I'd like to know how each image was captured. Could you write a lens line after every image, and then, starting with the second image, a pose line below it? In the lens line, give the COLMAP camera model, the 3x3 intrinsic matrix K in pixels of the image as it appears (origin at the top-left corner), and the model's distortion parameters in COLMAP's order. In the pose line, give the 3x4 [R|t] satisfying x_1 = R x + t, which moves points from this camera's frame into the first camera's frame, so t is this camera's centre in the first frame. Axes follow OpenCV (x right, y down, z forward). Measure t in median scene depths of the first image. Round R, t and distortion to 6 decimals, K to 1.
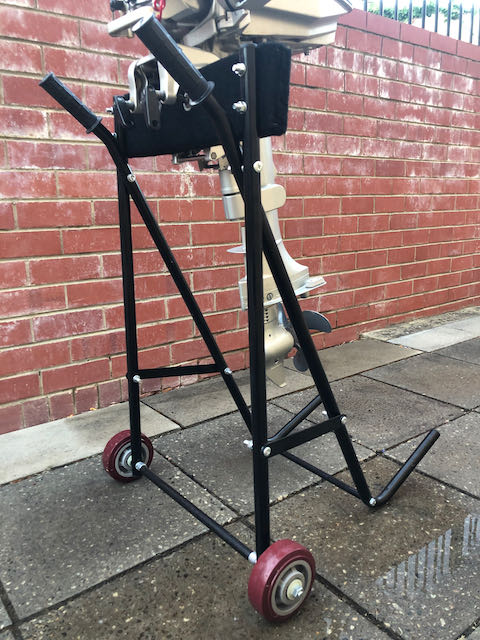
lens RADIAL K [[523.2, 0, 239.1], [0, 523.2, 315.3], [0, 0, 1]] dist [0.016782, 0.006928]
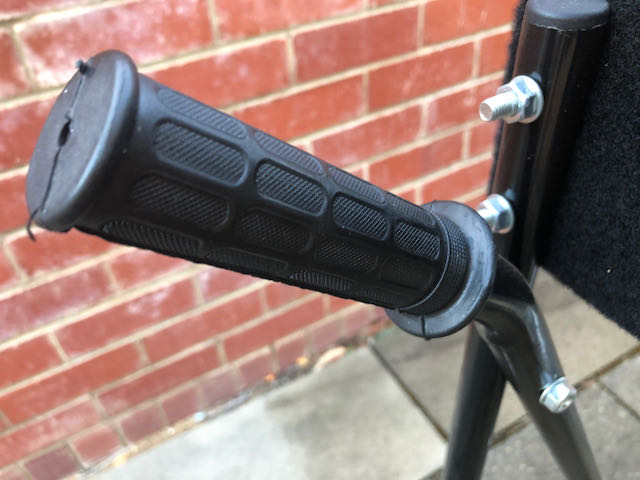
lens RADIAL K [[544.1, 0, 319.5], [0, 544.1, 236.4], [0, 0, 1]] dist [-0.035706, -0.001642]
pose [[0.987321, 0.050627, -0.150447, -0.176621], [0.022615, 0.893245, 0.449001, -0.271447], [0.157118, -0.446711, 0.880774, 0.522099]]
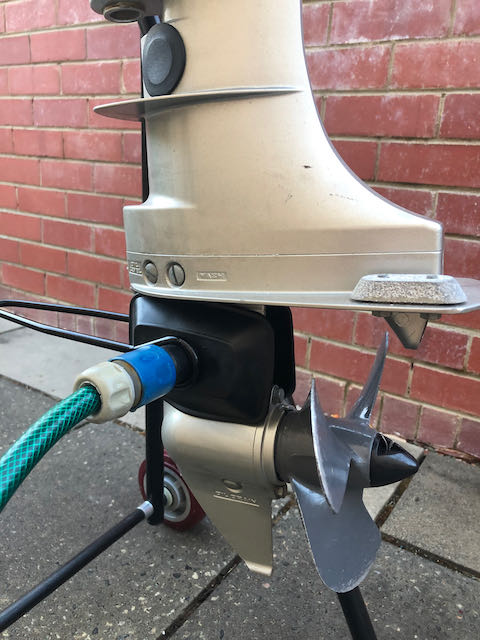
lens RADIAL K [[533.1, 0, 239.3], [0, 533.1, 314.4], [0, 0, 1]] dist [0.009110, 0.000221]
pose [[0.332927, 0.302861, -0.892992, 0.241467], [-0.263115, 0.939240, 0.220451, -0.061829], [0.905500, 0.161566, 0.392386, 0.607696]]
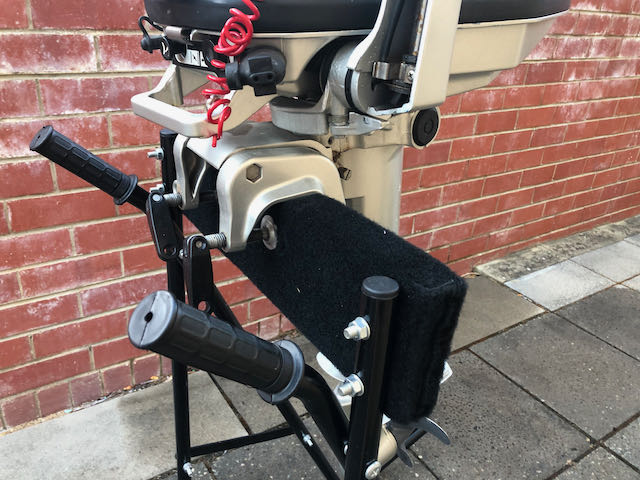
lens RADIAL K [[527.9, 0, 309.4], [0, 527.9, 235.8], [0, 0, 1]] dist [0.011130, 0.005360]
pose [[0.994276, 0.100154, -0.037219, -0.015617], [-0.089390, 0.970552, 0.223692, -0.286264], [0.058526, -0.219085, 0.973949, 0.229323]]
